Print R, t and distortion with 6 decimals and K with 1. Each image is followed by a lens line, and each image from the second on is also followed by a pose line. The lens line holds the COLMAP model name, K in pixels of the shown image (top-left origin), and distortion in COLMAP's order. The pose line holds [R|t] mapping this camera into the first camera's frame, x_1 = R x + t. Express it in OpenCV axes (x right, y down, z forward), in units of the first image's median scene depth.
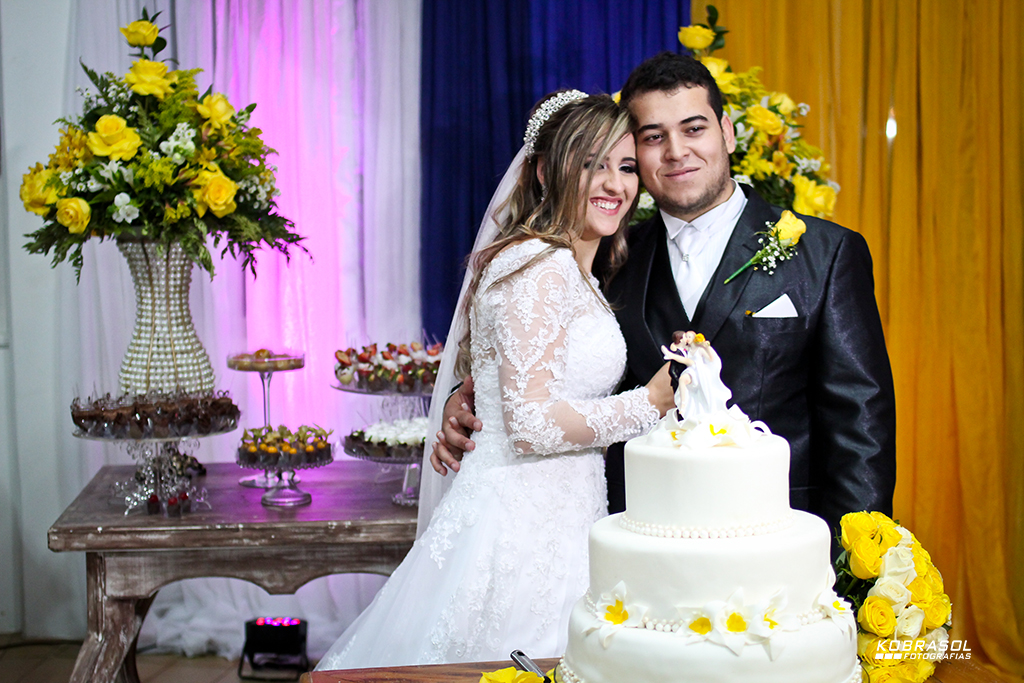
lens RADIAL K [[1667.5, 0, 512.0], [0, 1667.5, 341.5], [0, 0, 1]] dist [-0.064366, 0.060079]
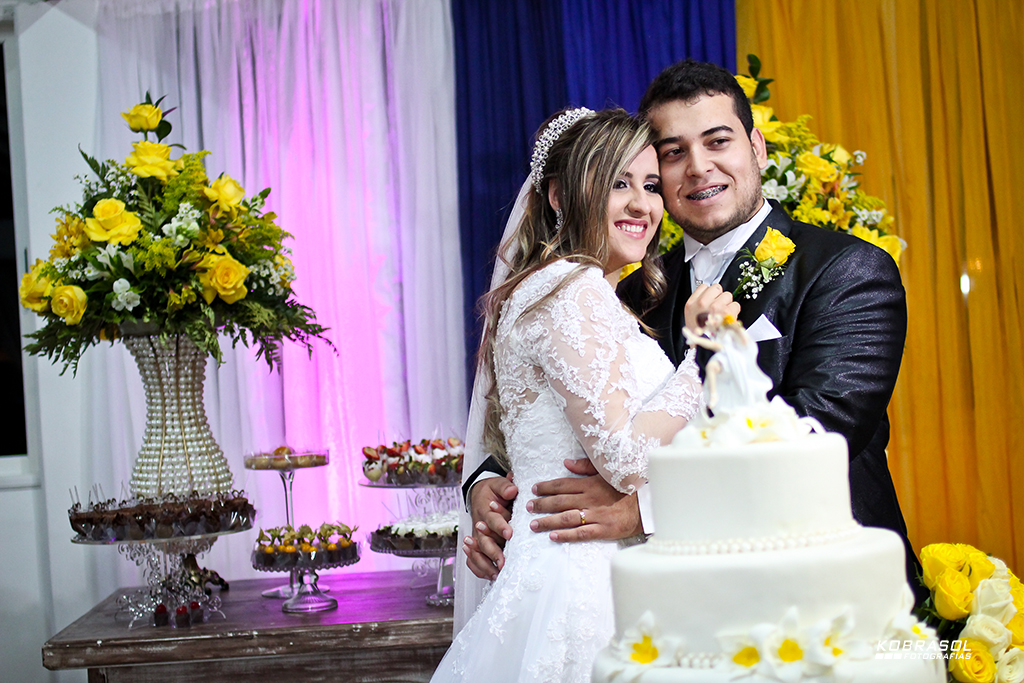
lens RADIAL K [[1667.5, 0, 512.0], [0, 1667.5, 341.5], [0, 0, 1]] dist [-0.064366, 0.060079]
pose [[0.997380, -0.052745, -0.049513, 0.025685], [0.047229, 0.993176, -0.106631, 0.053216], [0.054799, 0.104013, 0.993065, 0.095528]]
